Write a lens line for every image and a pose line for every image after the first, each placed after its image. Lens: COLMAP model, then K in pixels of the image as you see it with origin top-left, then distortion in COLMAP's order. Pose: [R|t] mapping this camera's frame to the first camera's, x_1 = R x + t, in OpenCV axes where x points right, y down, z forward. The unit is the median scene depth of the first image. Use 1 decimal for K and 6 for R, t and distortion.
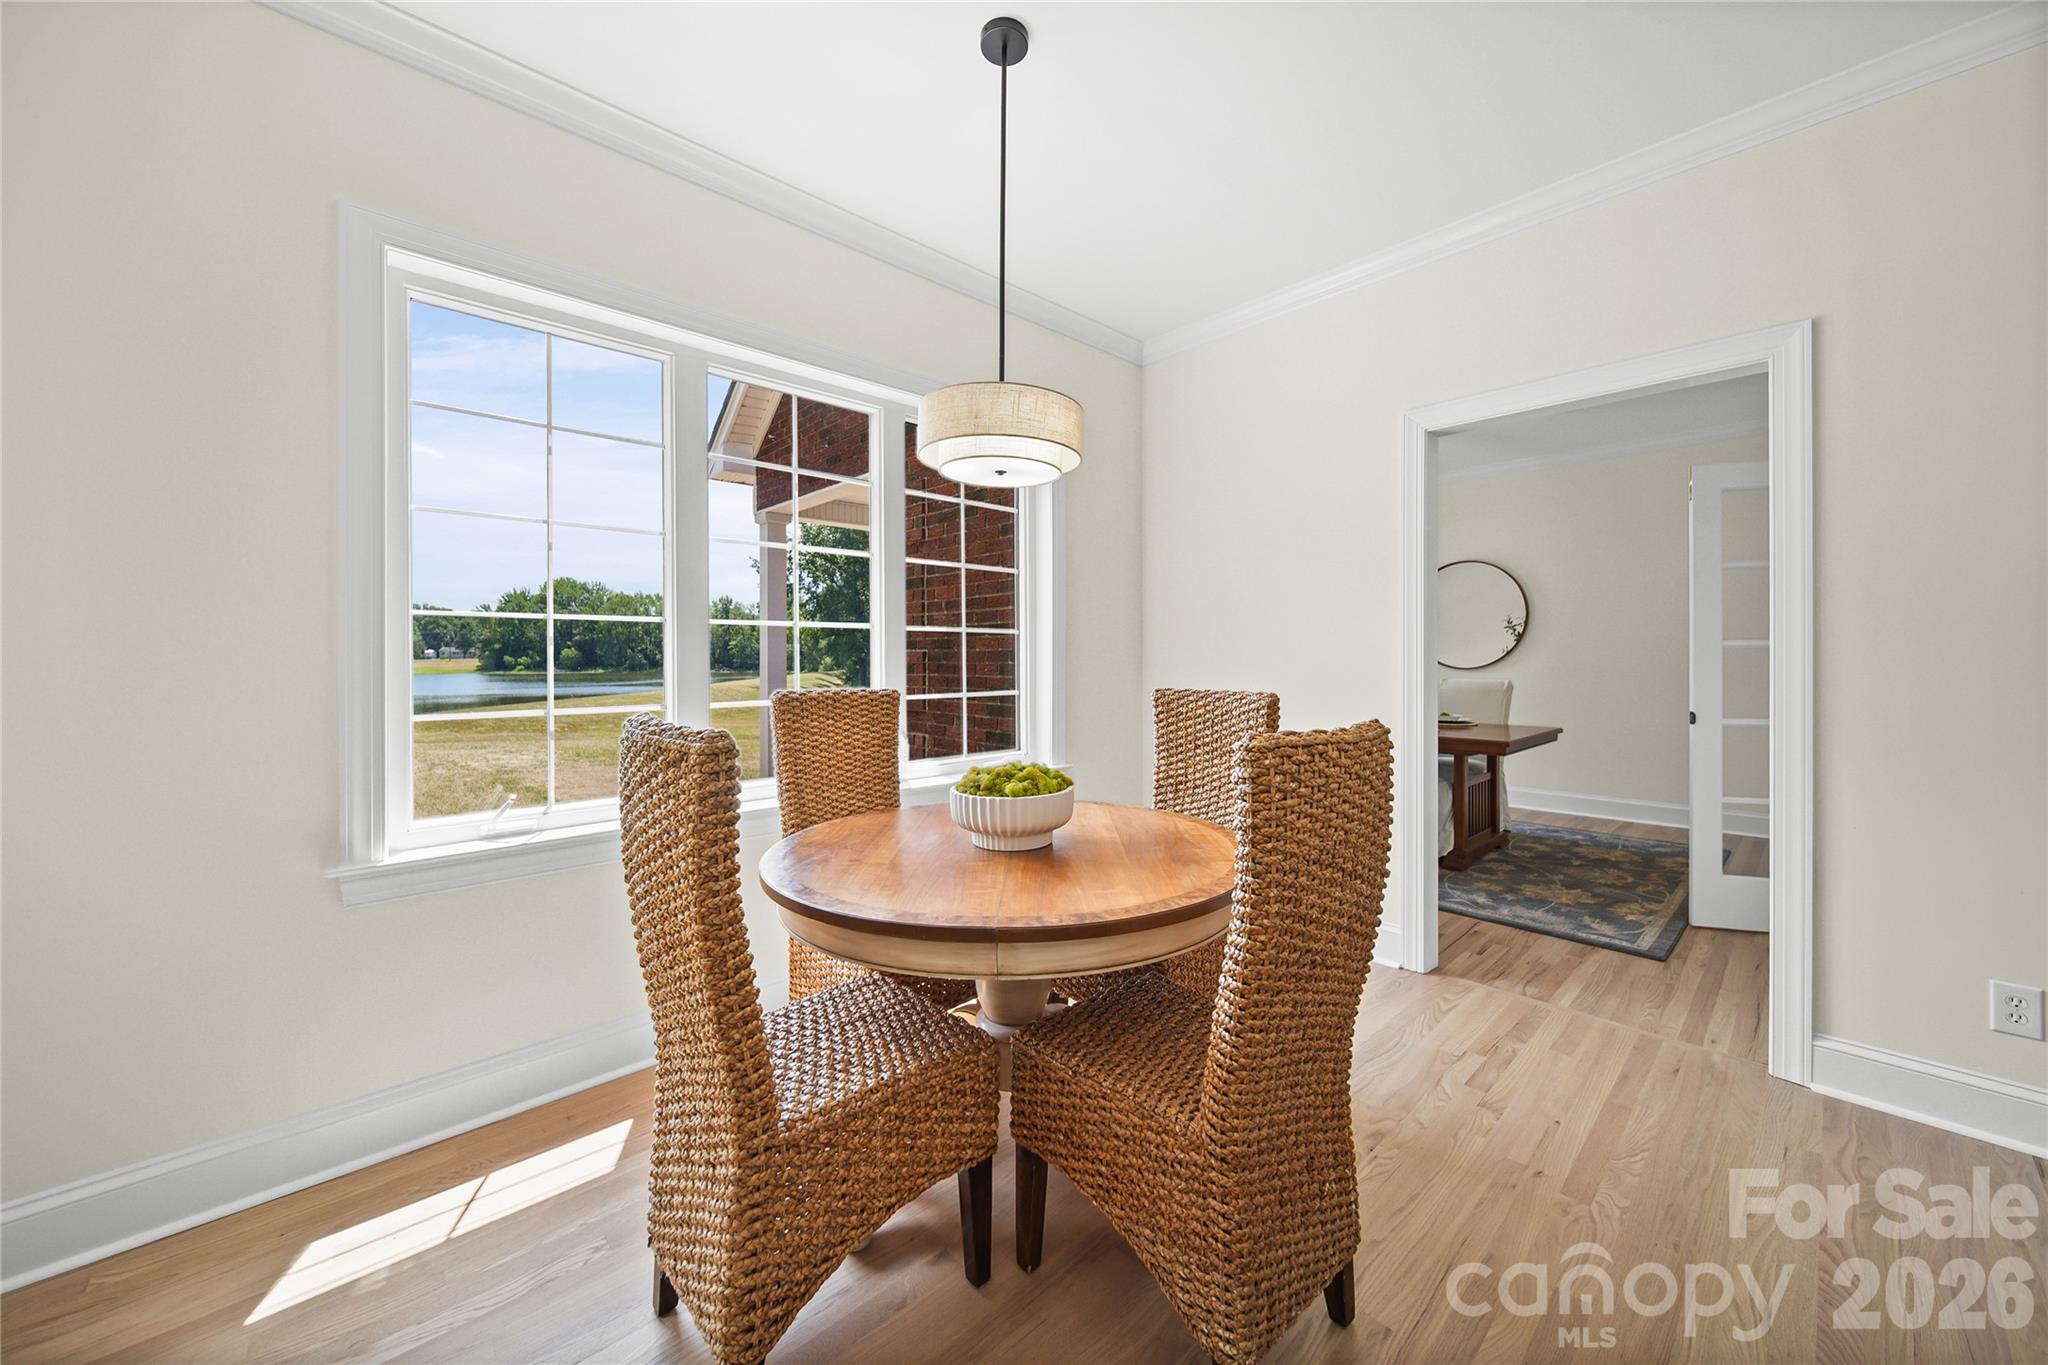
lens RADIAL K [[735.1, 0, 1034.4], [0, 735.1, 653.8], [0, 0, 1]] dist [0.001630, 0.000158]
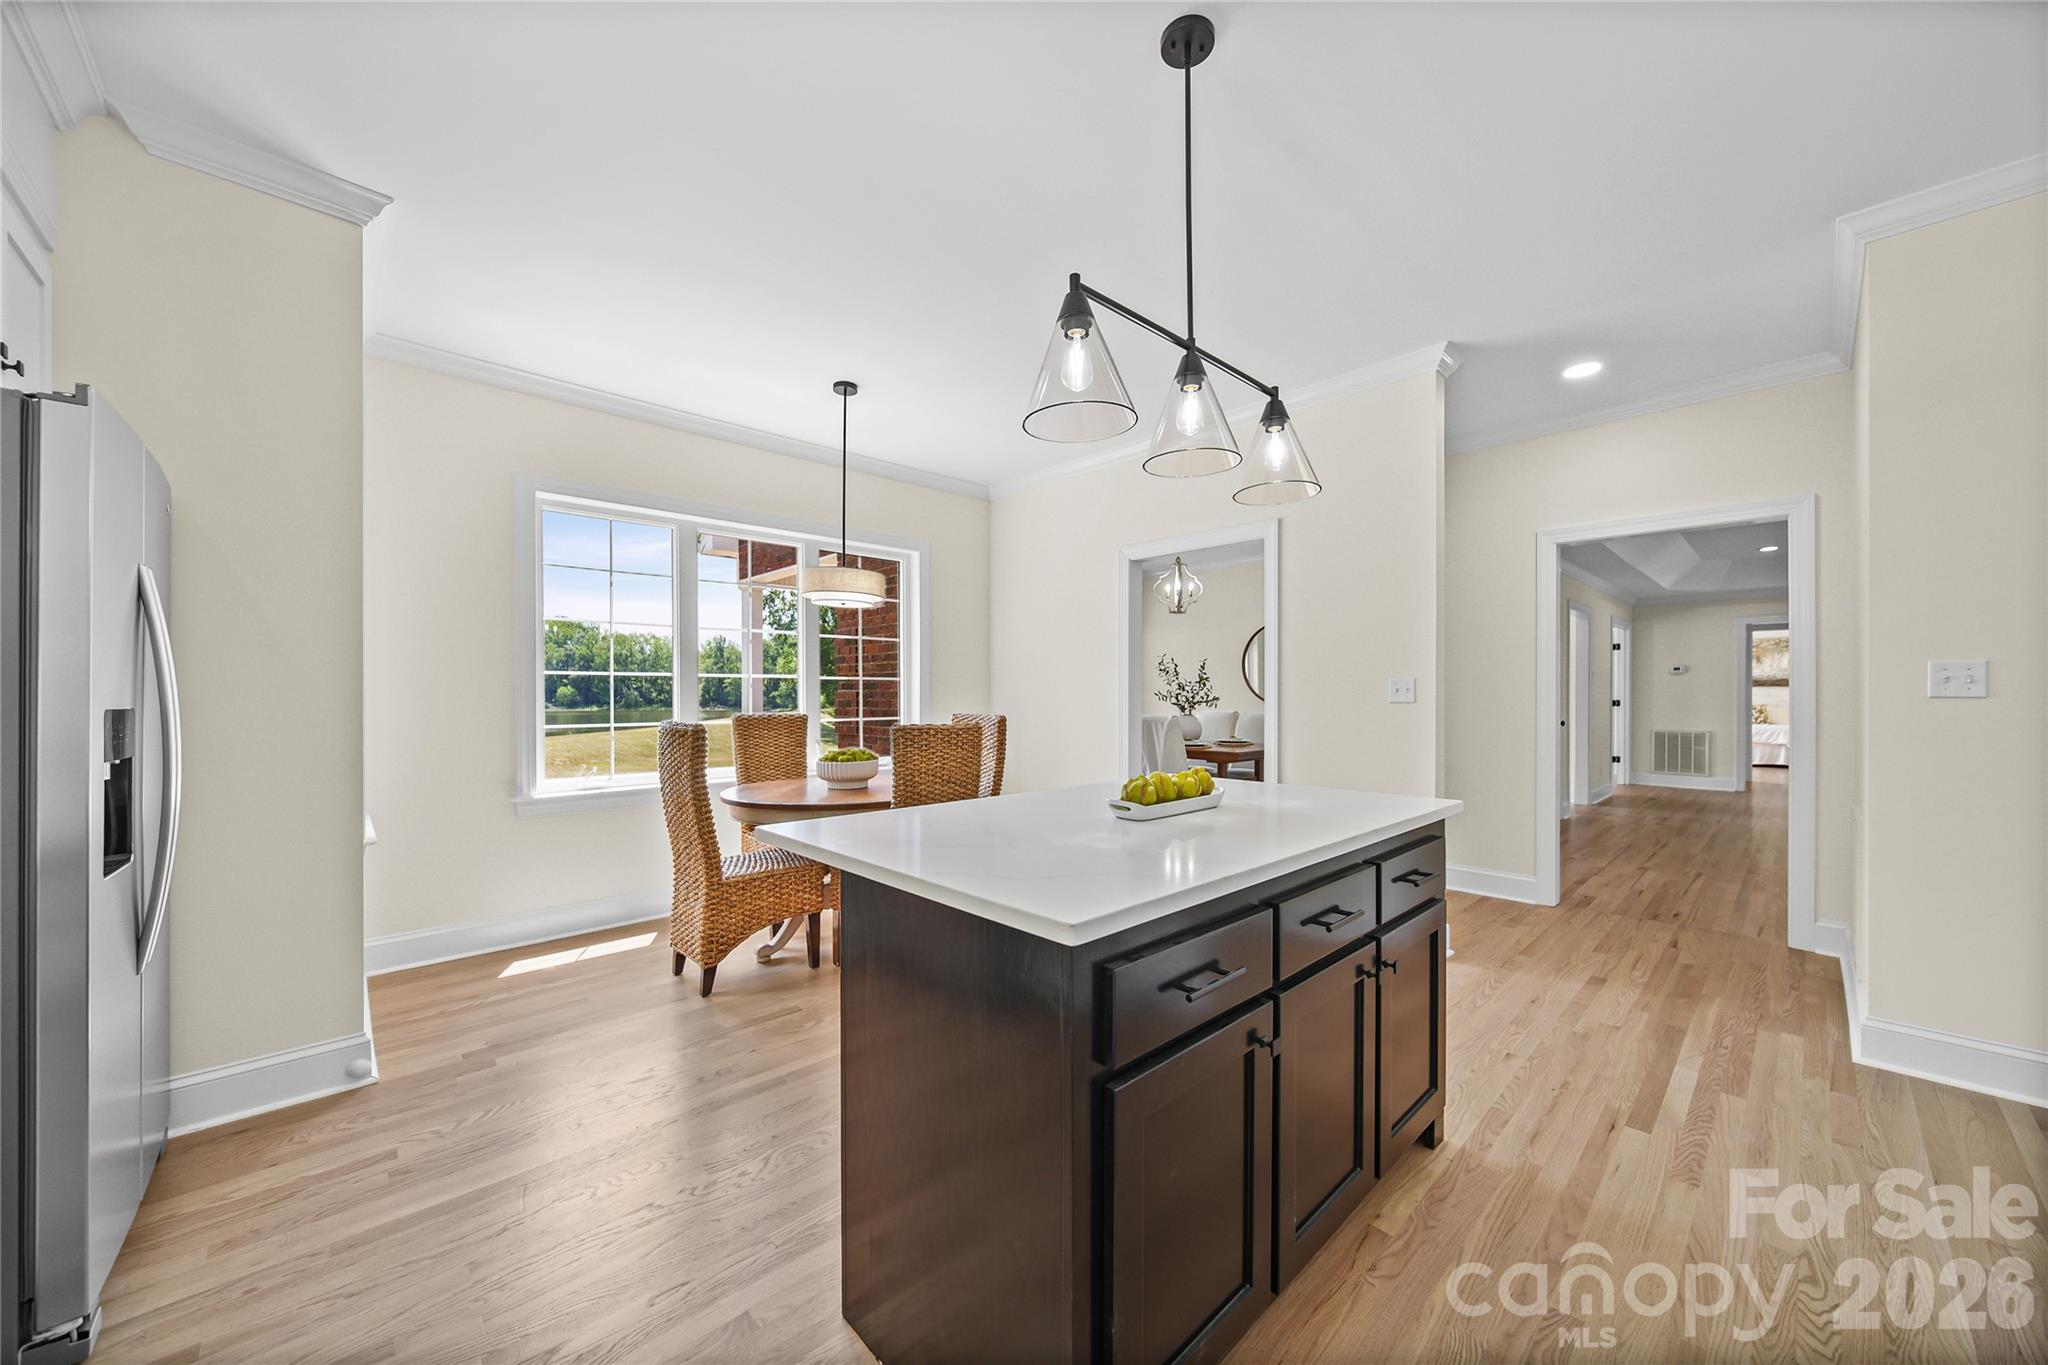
lens RADIAL K [[735.1, 0, 1030.2], [0, 735.1, 695.3], [0, 0, 1]] dist [0.001630, 0.000158]
pose [[1.000000, 0.000743, 0.000269, 0.373323], [-0.000744, 0.999989, 0.004541, -0.004593], [-0.000266, -0.004541, 0.999990, -0.806942]]
